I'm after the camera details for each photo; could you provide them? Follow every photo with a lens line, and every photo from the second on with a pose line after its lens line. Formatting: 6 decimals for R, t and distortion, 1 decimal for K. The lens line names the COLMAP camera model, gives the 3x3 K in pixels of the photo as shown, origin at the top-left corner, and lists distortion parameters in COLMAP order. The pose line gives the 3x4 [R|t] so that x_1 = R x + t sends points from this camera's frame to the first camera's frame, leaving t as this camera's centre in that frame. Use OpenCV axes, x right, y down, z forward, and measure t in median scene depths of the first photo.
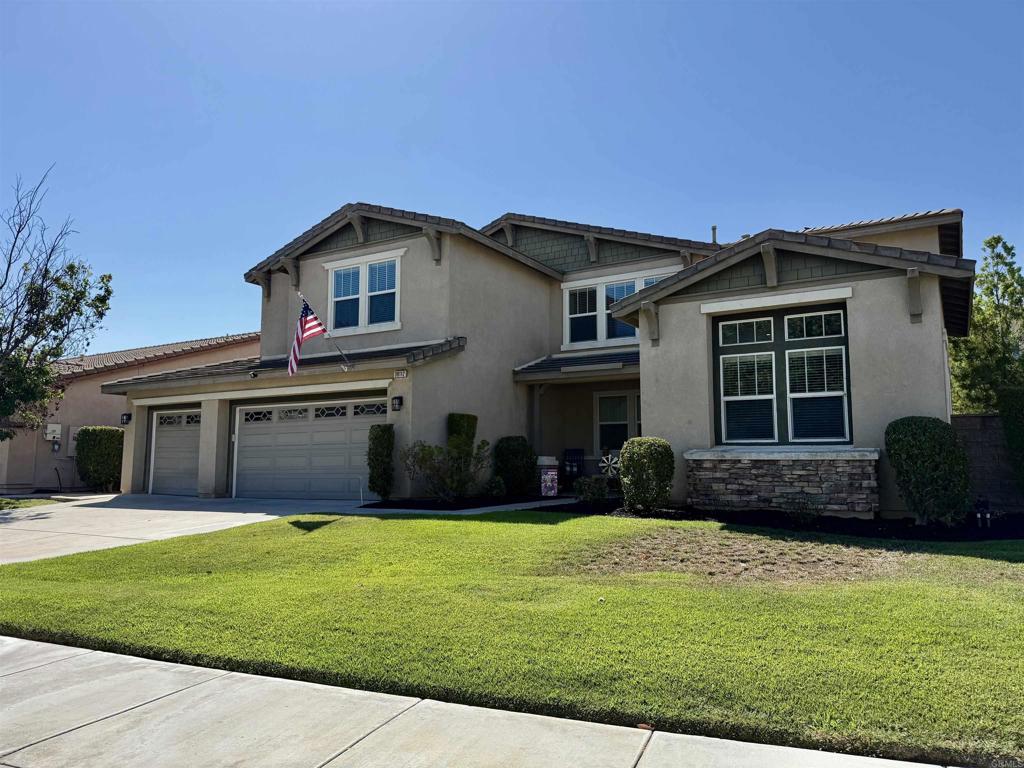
lens RADIAL K [[737.8, 0, 513.1], [0, 737.8, 382.5], [0, 0, 1]] dist [0.014601, -0.001798]
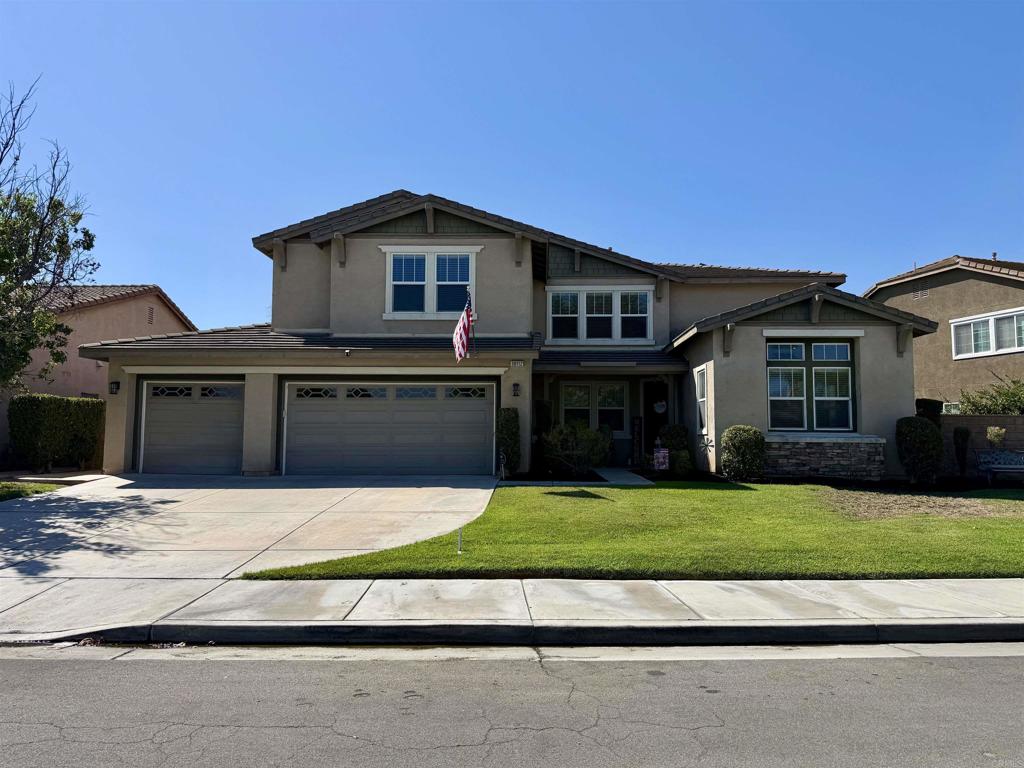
lens RADIAL K [[737.8, 0, 508.9], [0, 737.8, 384.5], [0, 0, 1]] dist [0.014601, -0.001798]
pose [[0.872777, 0.042689, 0.486249, -0.630622], [-0.061777, 0.997818, 0.023282, -0.004540], [-0.484194, -0.050359, 0.873510, 0.013020]]
